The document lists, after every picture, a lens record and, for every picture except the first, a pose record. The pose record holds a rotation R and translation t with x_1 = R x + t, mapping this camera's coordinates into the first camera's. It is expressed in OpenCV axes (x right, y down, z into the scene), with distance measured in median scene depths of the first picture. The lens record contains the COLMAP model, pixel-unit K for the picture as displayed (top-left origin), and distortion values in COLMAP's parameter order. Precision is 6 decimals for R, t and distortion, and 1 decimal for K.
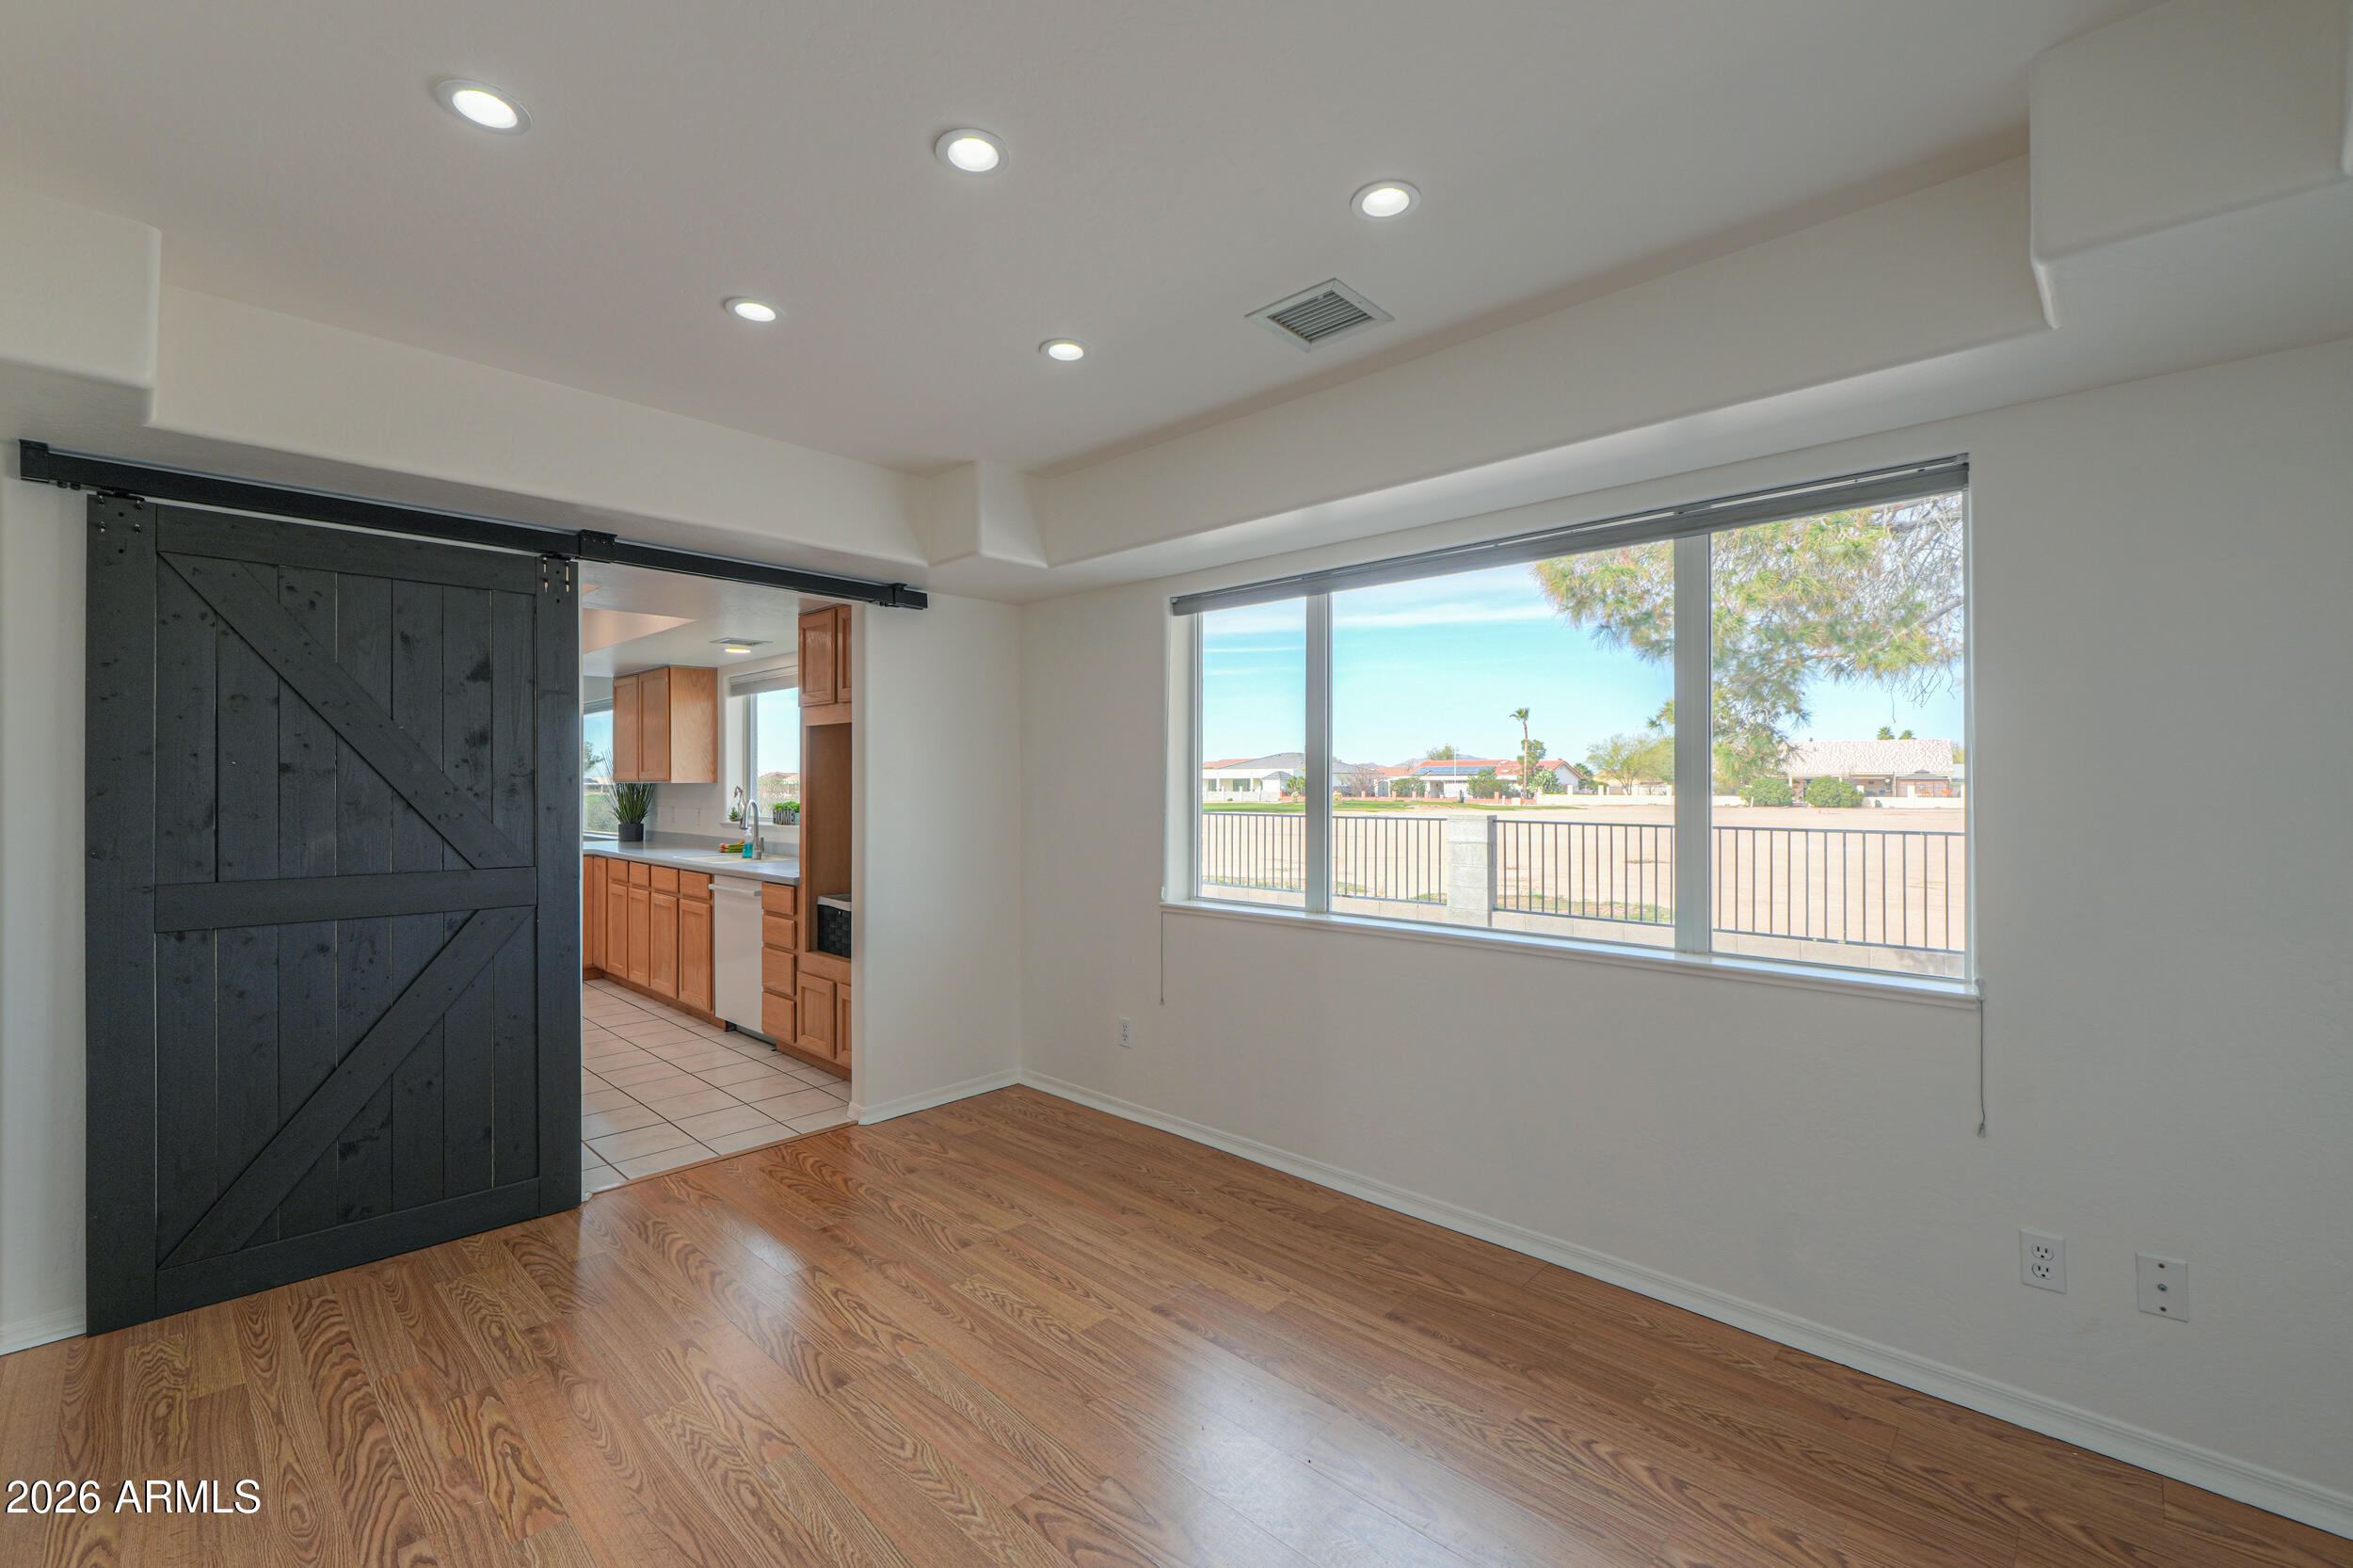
lens RADIAL K [[986.7, 0, 1187.3], [0, 986.7, 785.8], [0, 0, 1]] dist [-0.007531, 0.002129]
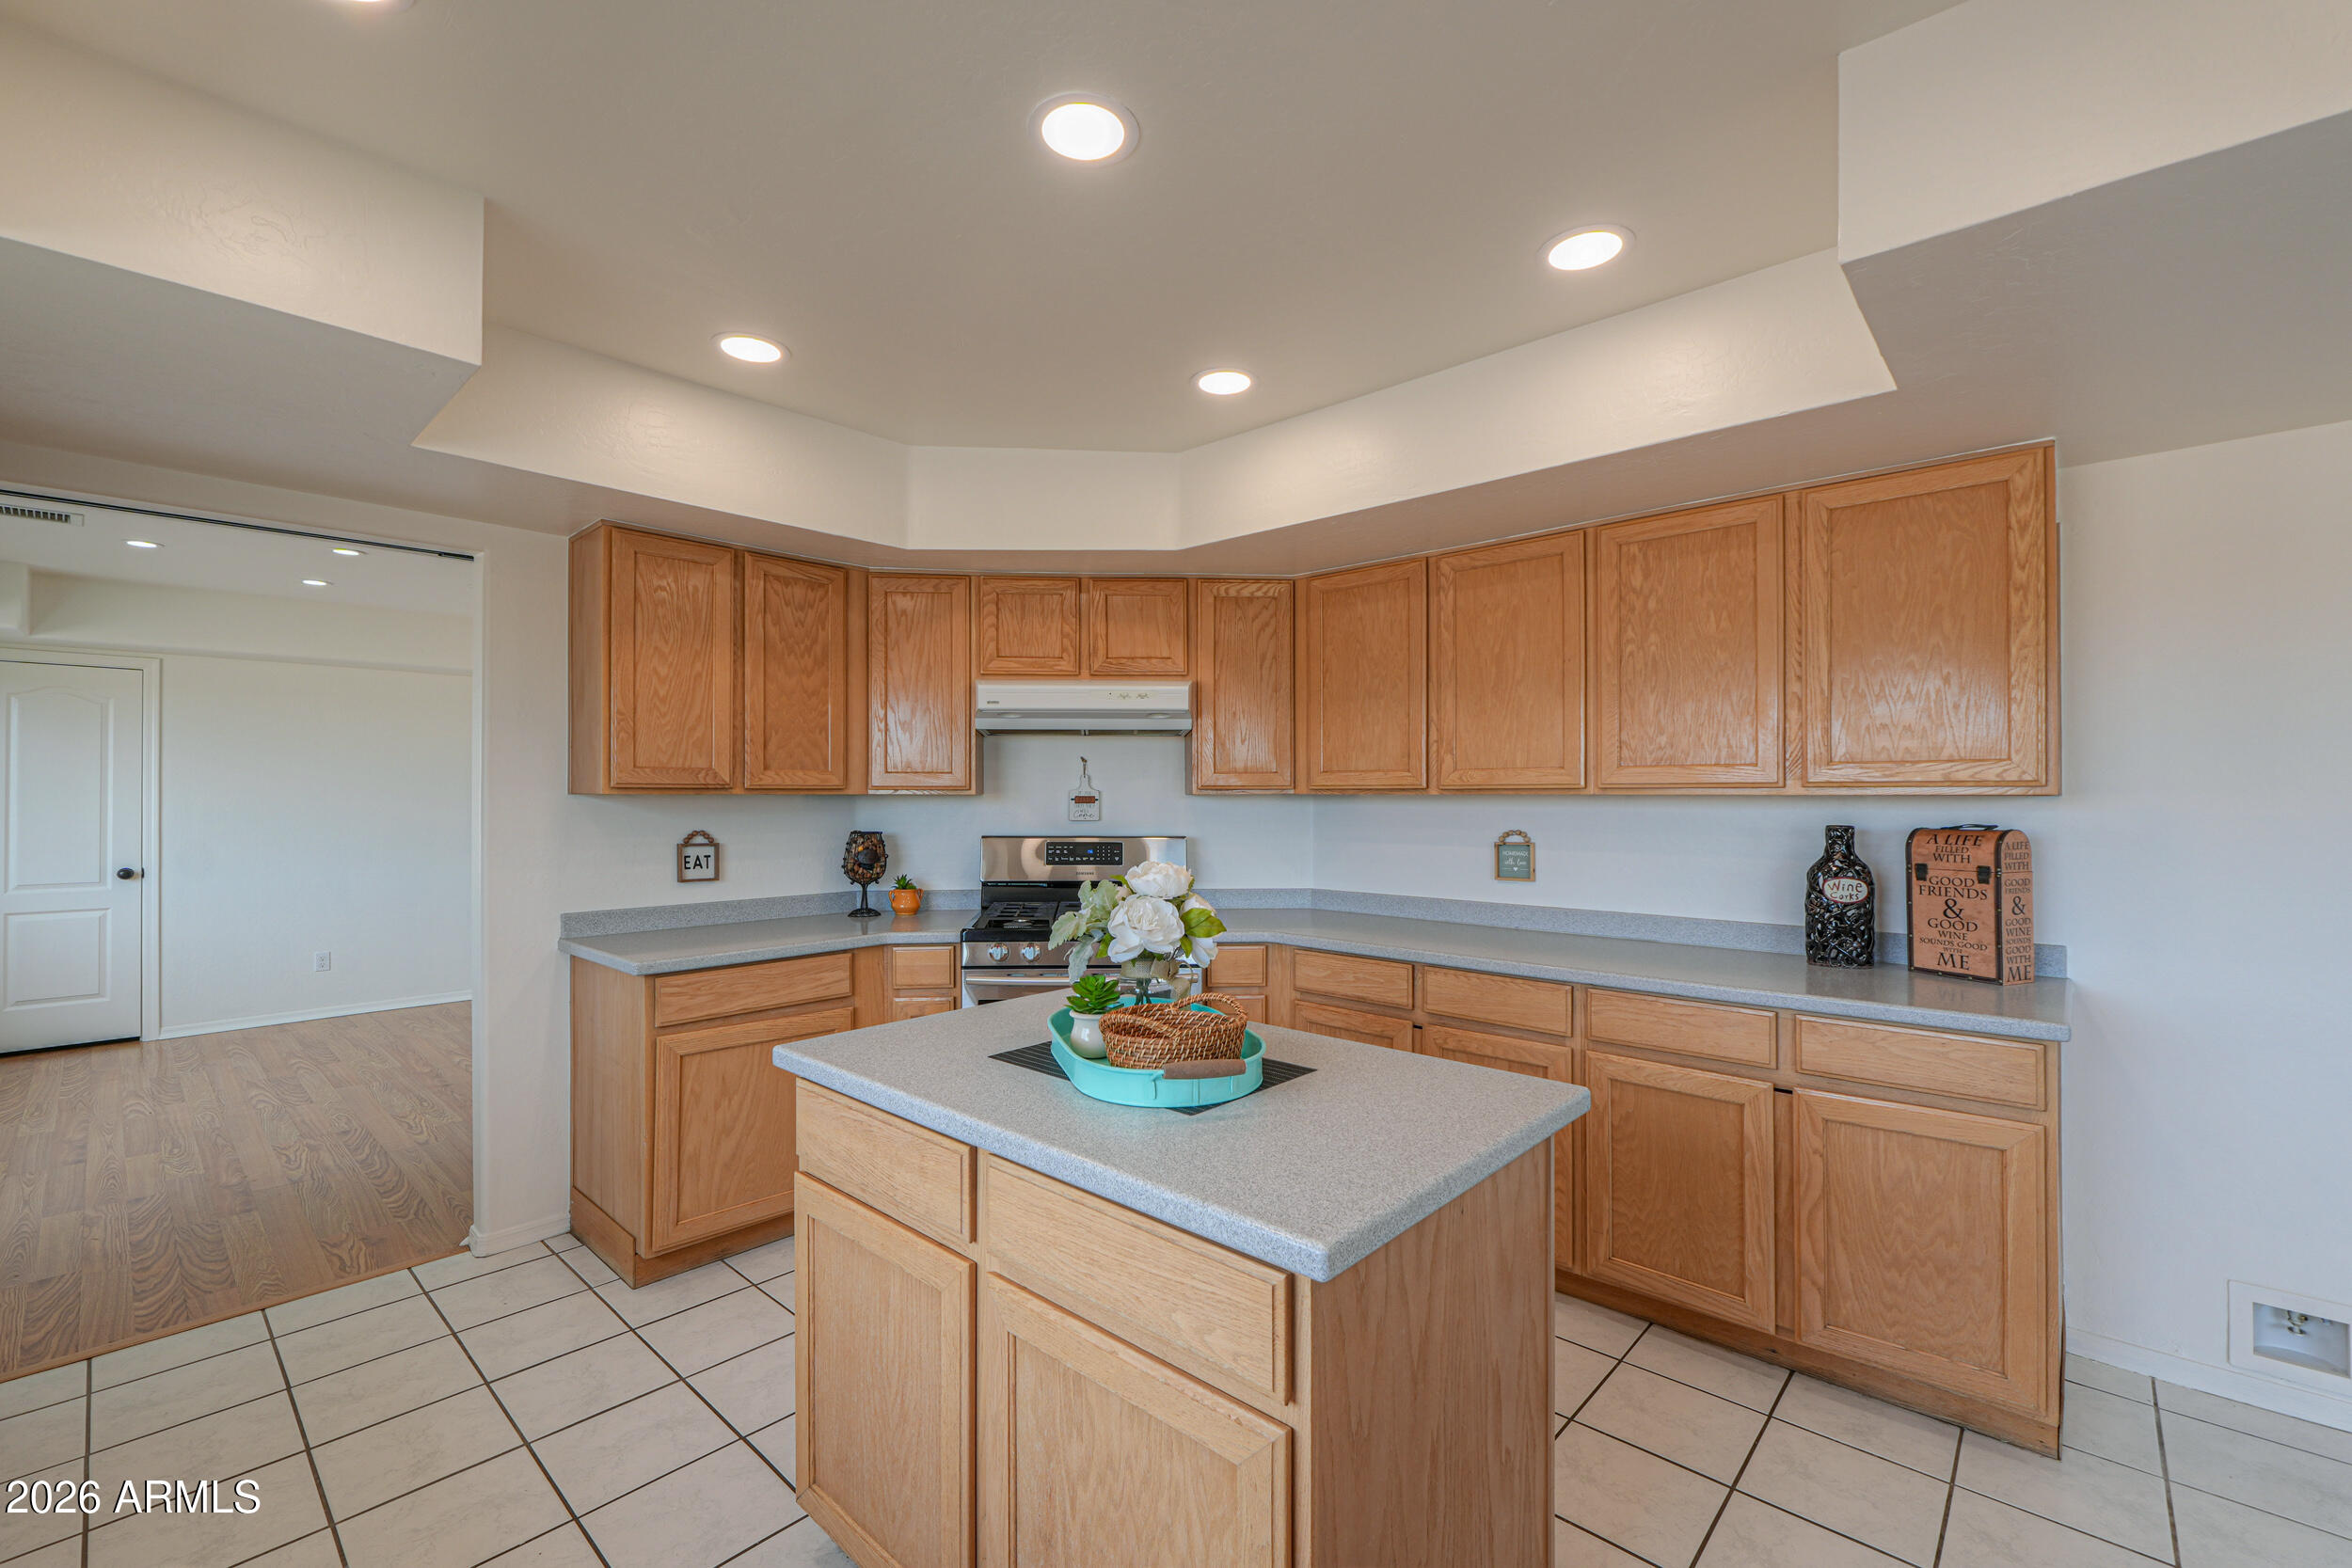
lens RADIAL K [[986.2, 0, 1175.9], [0, 986.2, 788.0], [0, 0, 1]] dist [-0.007531, 0.002129]
pose [[-0.999921, -0.000891, -0.012572, -1.066676], [-0.000805, 0.999976, -0.006811, -0.003299], [0.012578, -0.006800, -0.999898, 1.626814]]
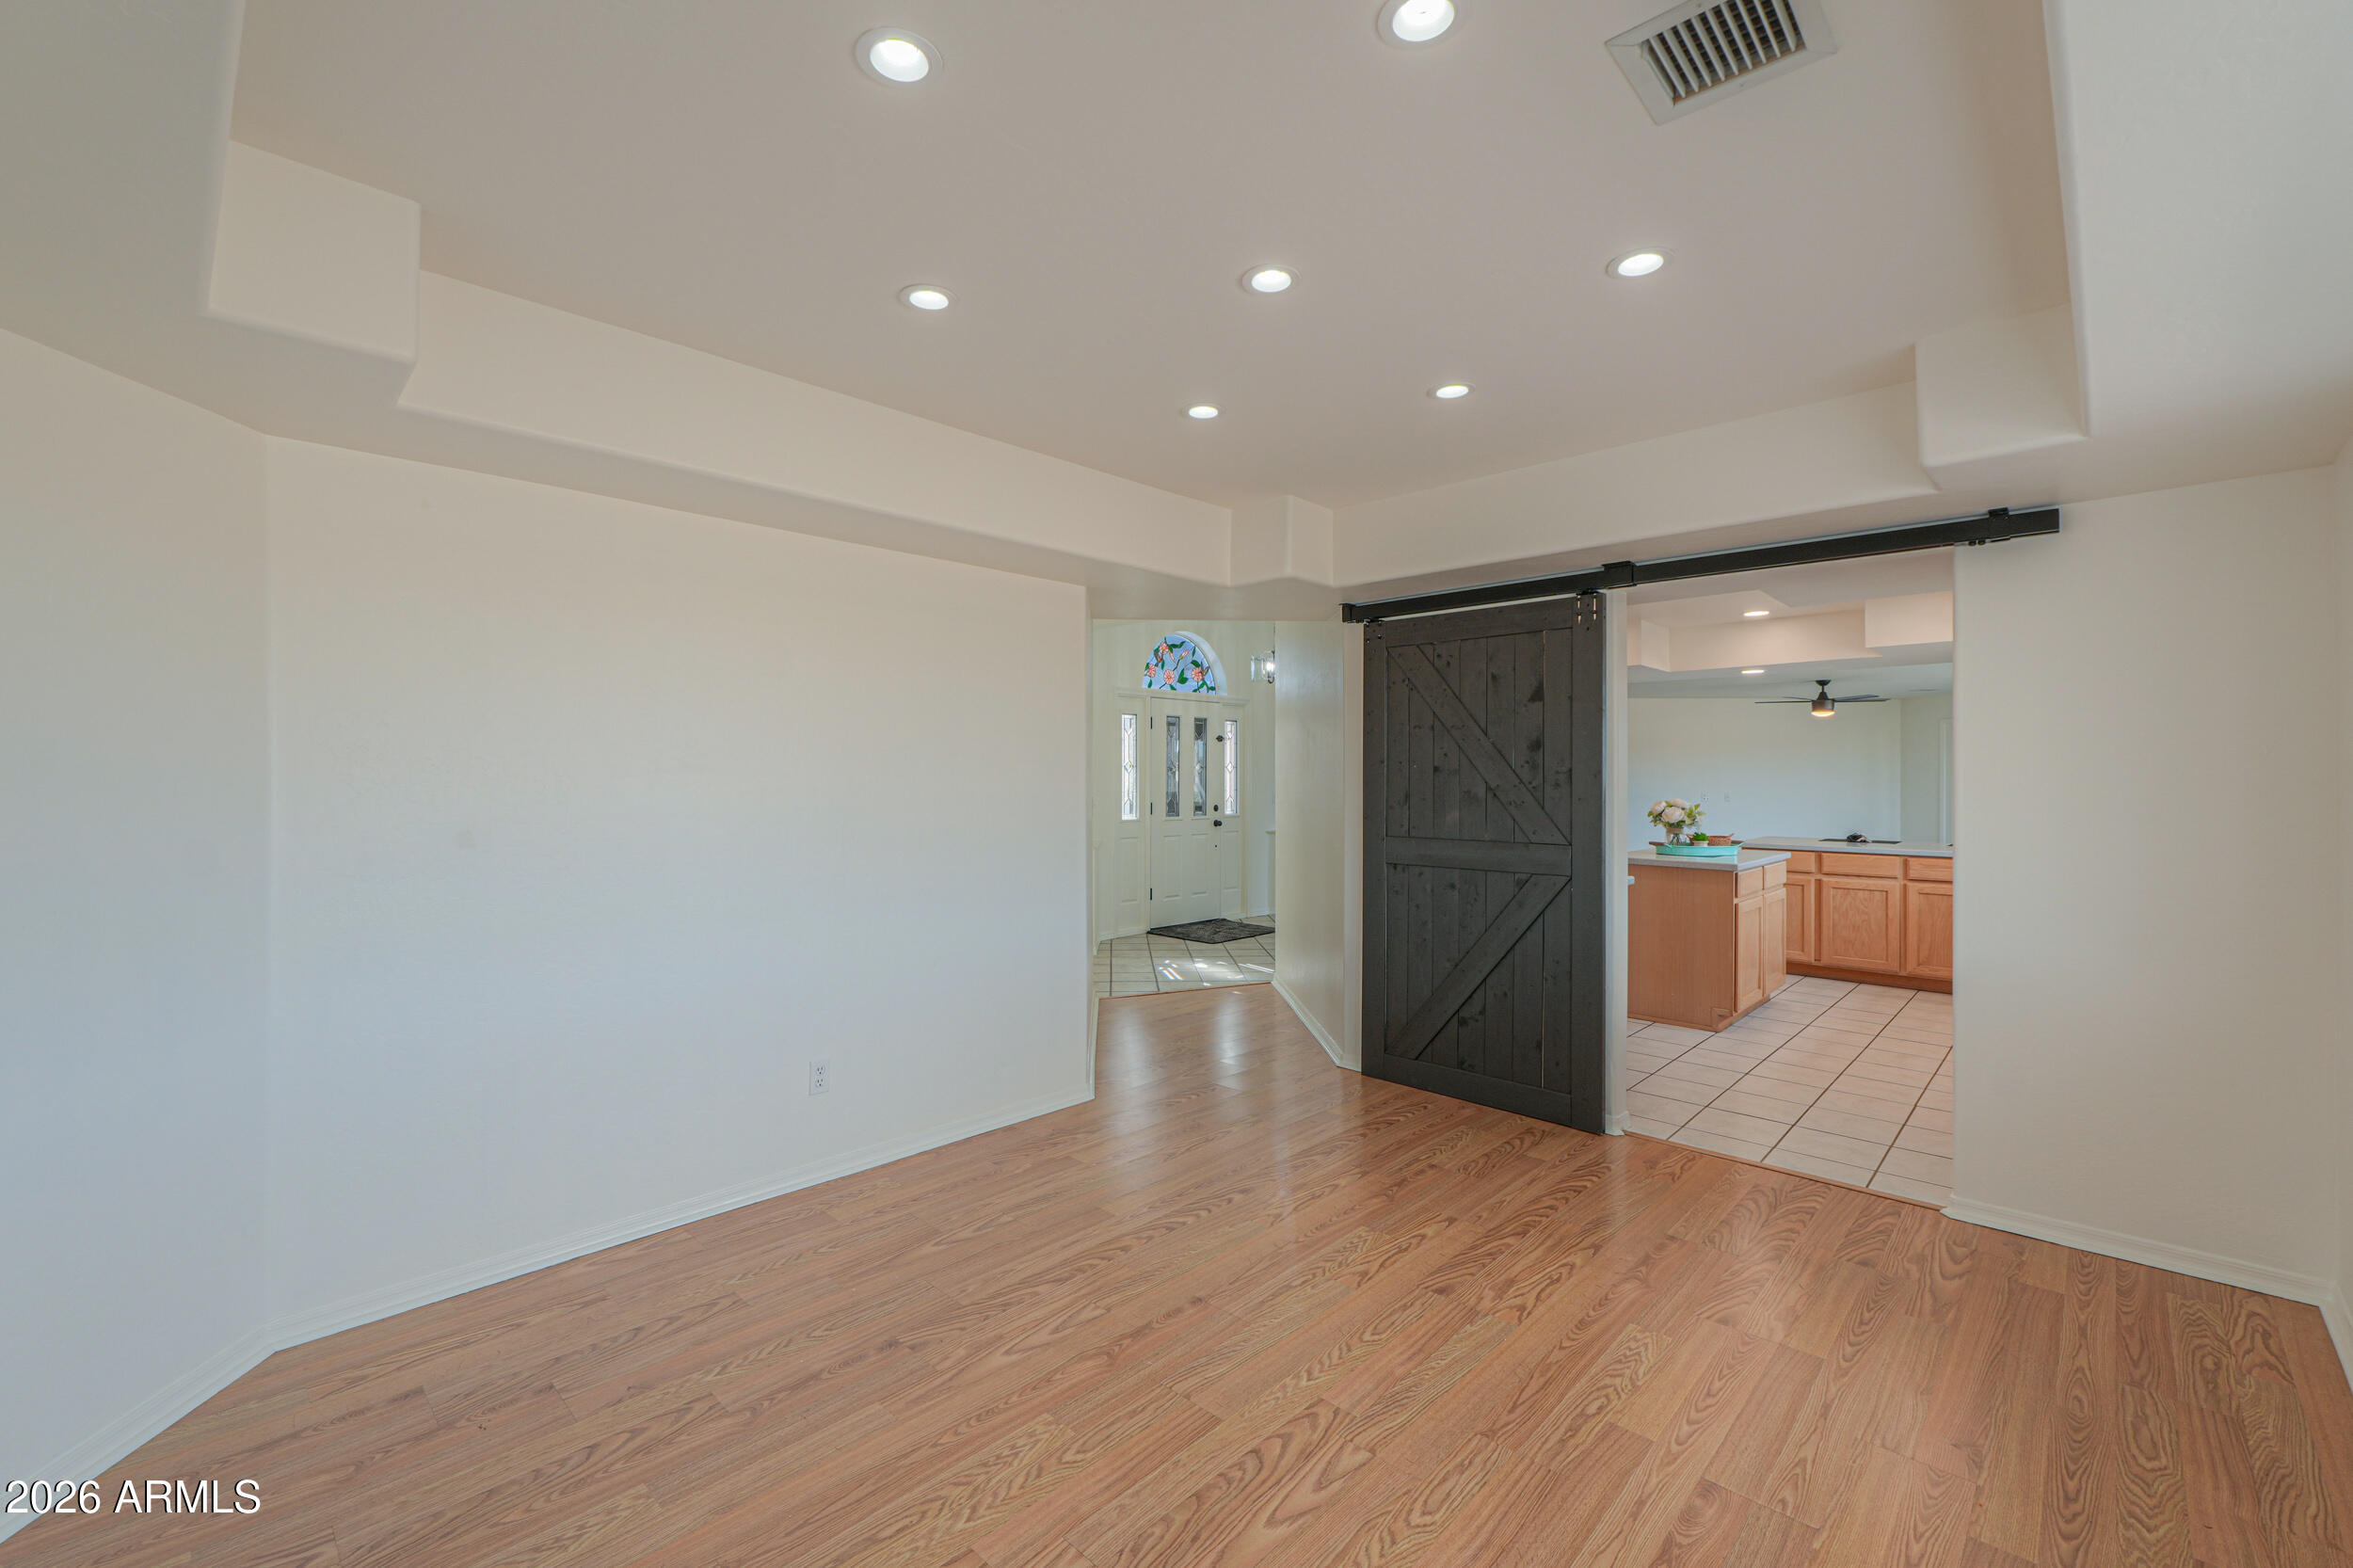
lens RADIAL K [[986.7, 0, 1154.6], [0, 986.7, 780.1], [0, 0, 1]] dist [-0.007531, 0.002129]
pose [[-0.020121, -0.000508, -0.999797, 0.475940], [-0.003439, 0.999994, -0.000438, 0.001208], [0.999792, 0.003430, -0.020122, 0.396139]]
